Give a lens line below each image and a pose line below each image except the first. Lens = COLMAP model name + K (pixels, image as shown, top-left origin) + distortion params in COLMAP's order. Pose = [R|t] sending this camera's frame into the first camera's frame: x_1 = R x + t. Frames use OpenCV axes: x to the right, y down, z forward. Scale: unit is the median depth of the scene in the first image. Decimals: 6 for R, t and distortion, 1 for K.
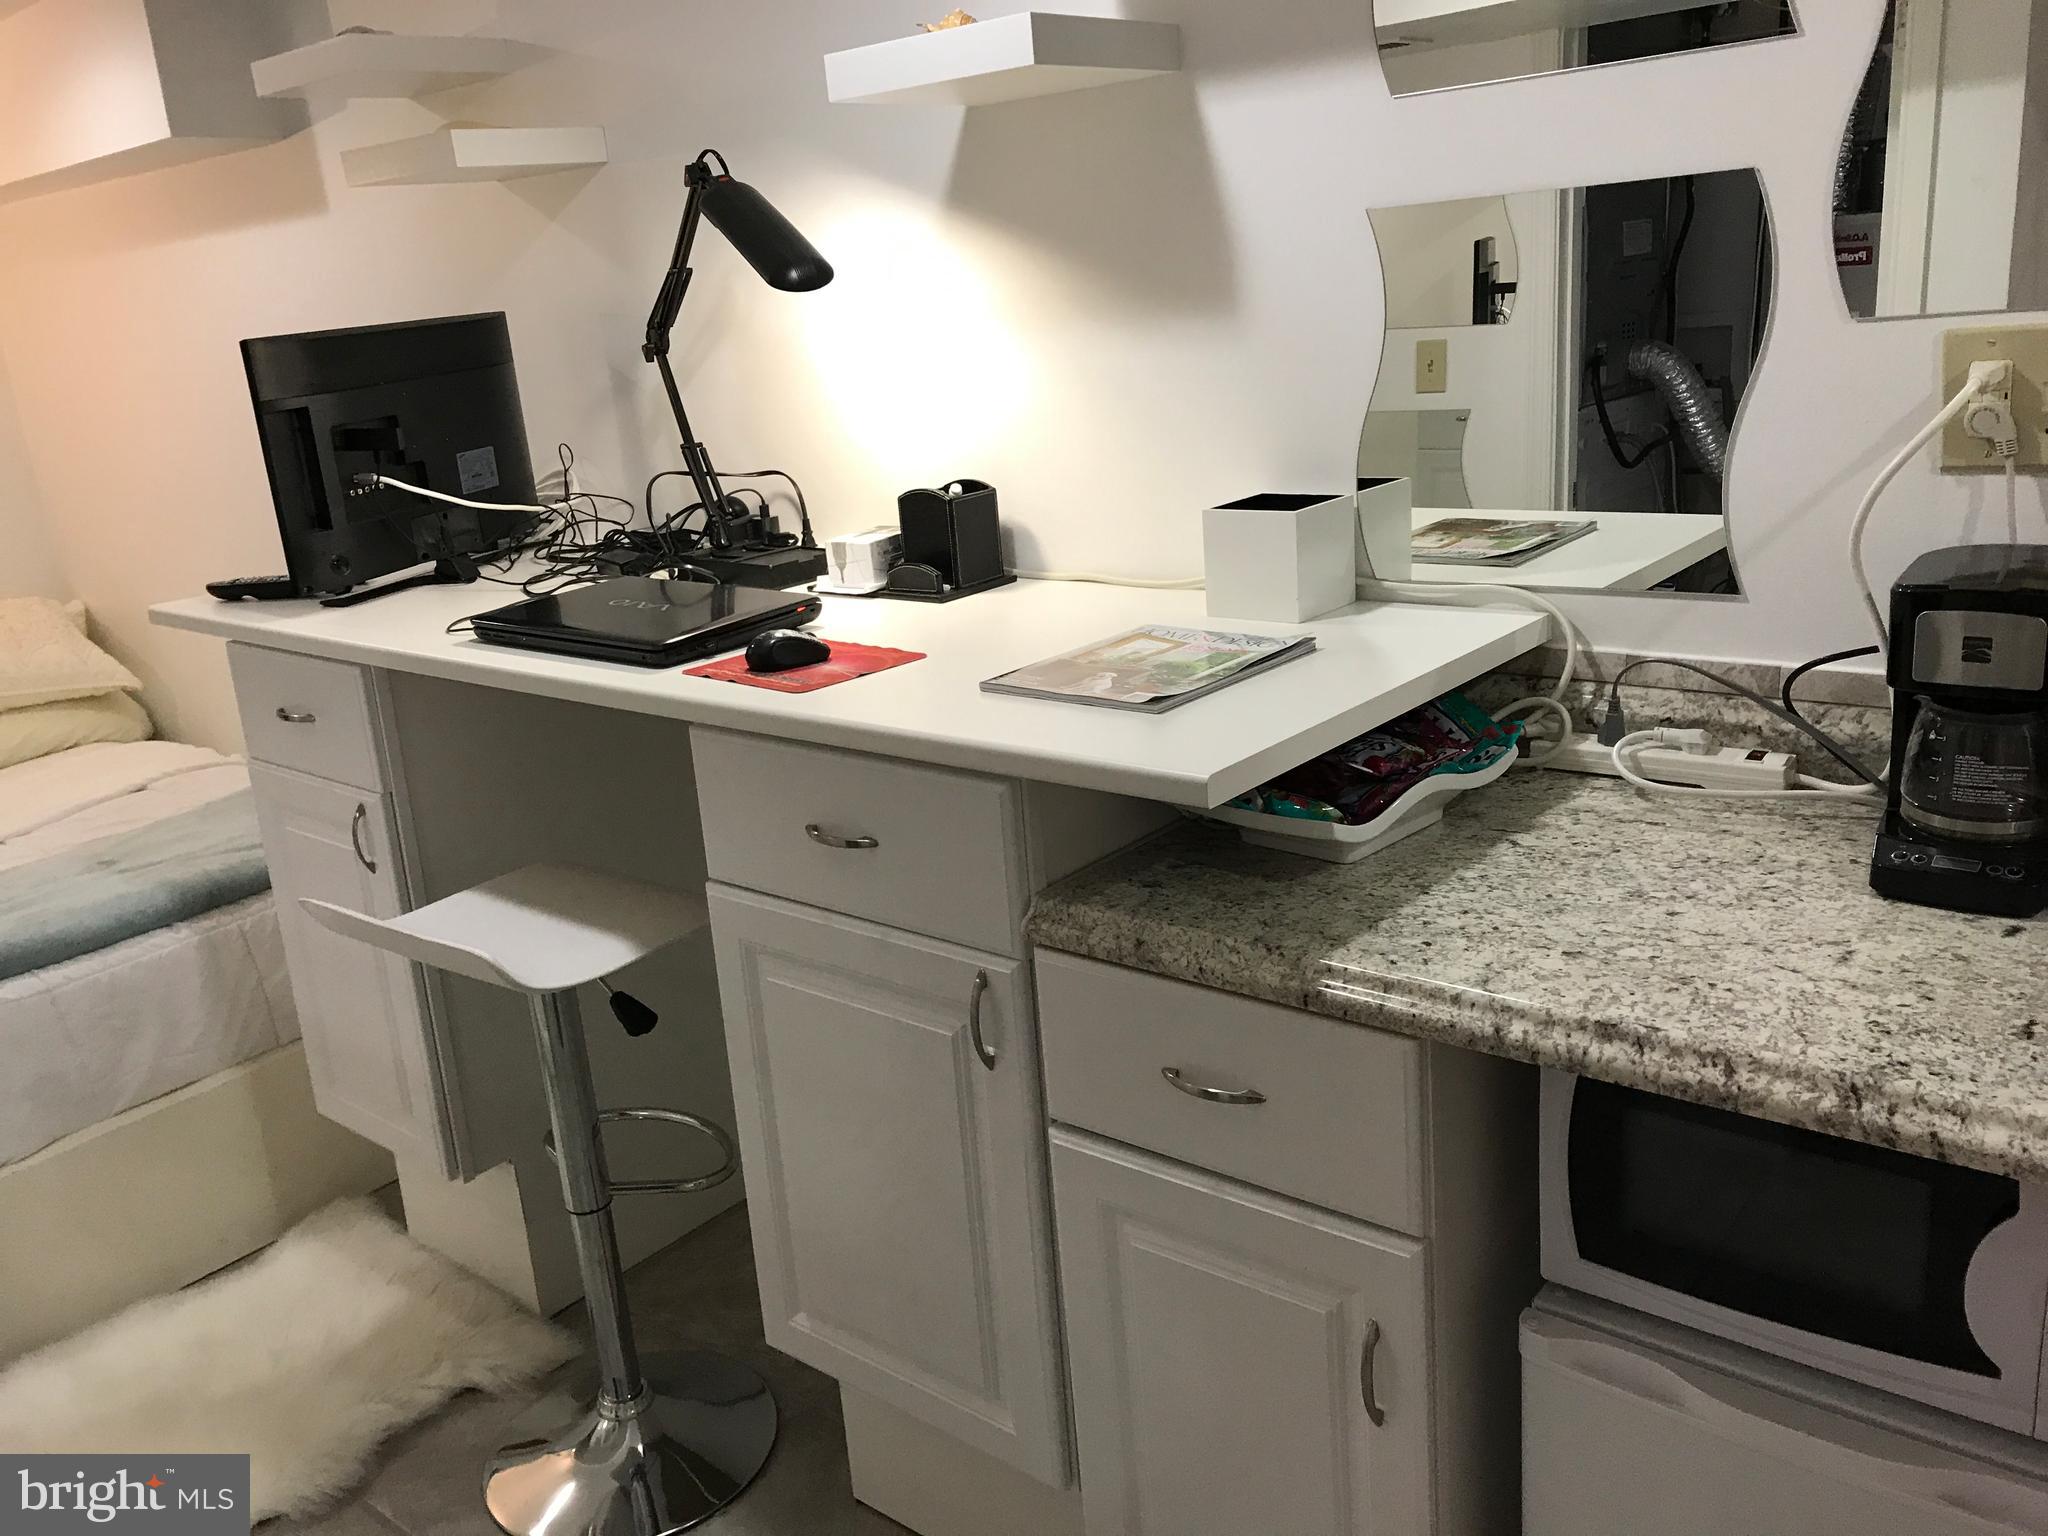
lens RADIAL K [[1726.1, 0, 1024.0], [0, 1726.1, 768.0], [0, 0, 1]] dist [0.098563, -0.332180]
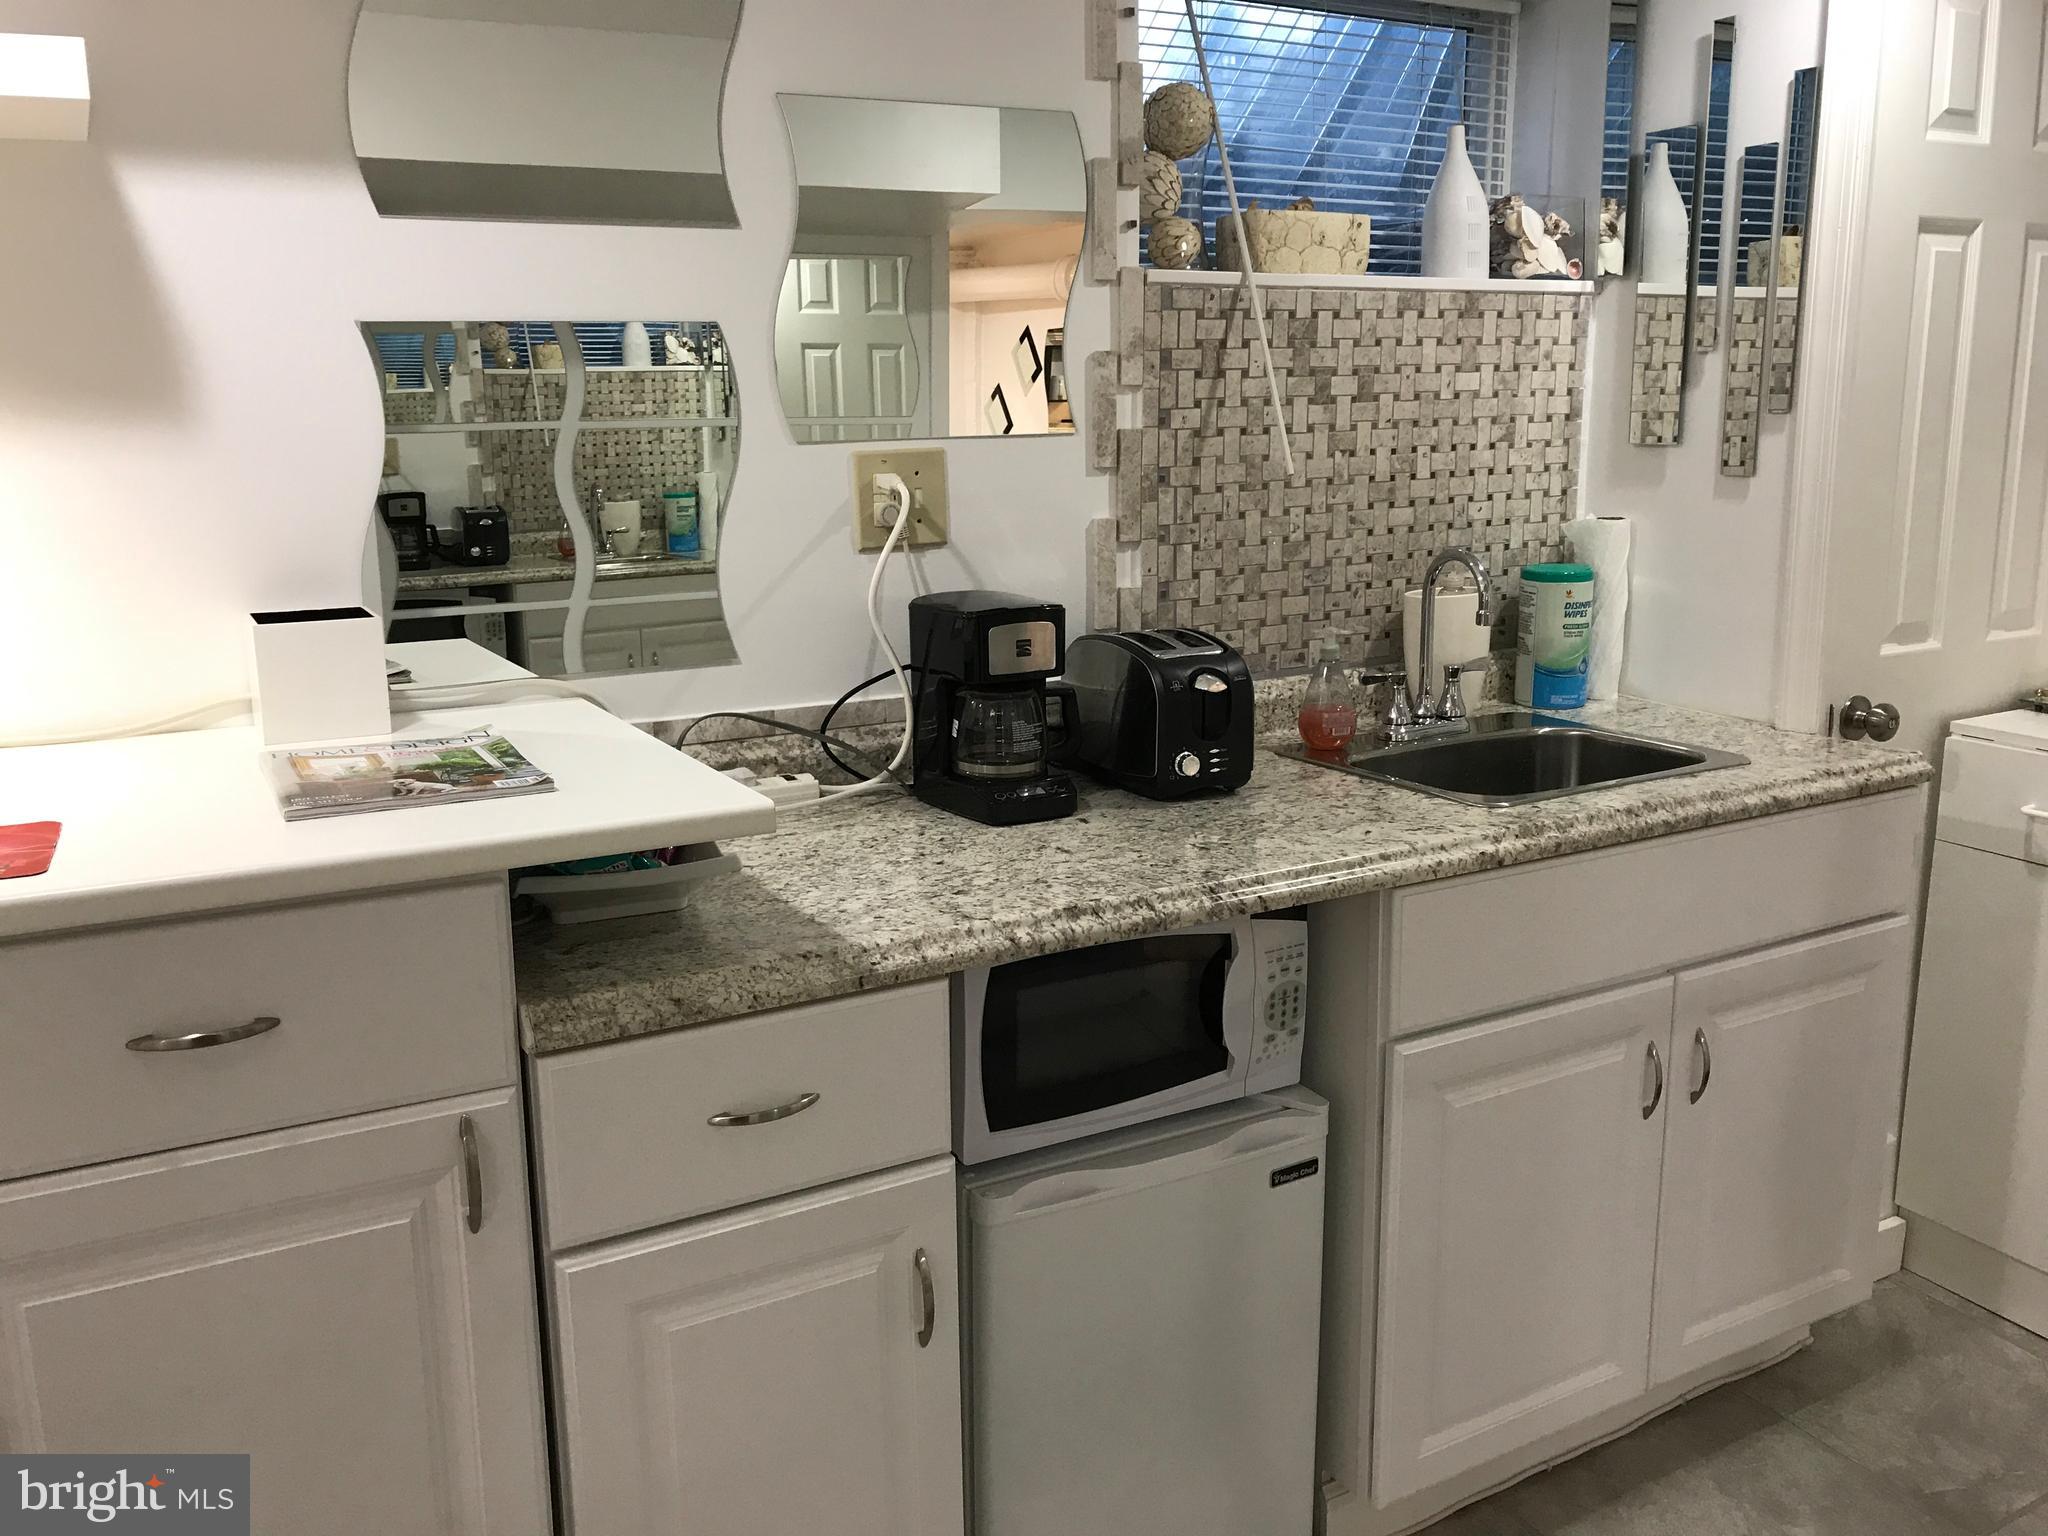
lens RADIAL K [[1696.6, 0, 1039.8], [0, 1696.6, 754.5], [0, 0, 1]] dist [0.038591, -0.053120]
pose [[0.323768, -0.100884, 0.940743, -0.778267], [0.251459, 0.967715, 0.017234, 0.000851], [-0.912109, 0.230978, 0.338683, 0.459019]]
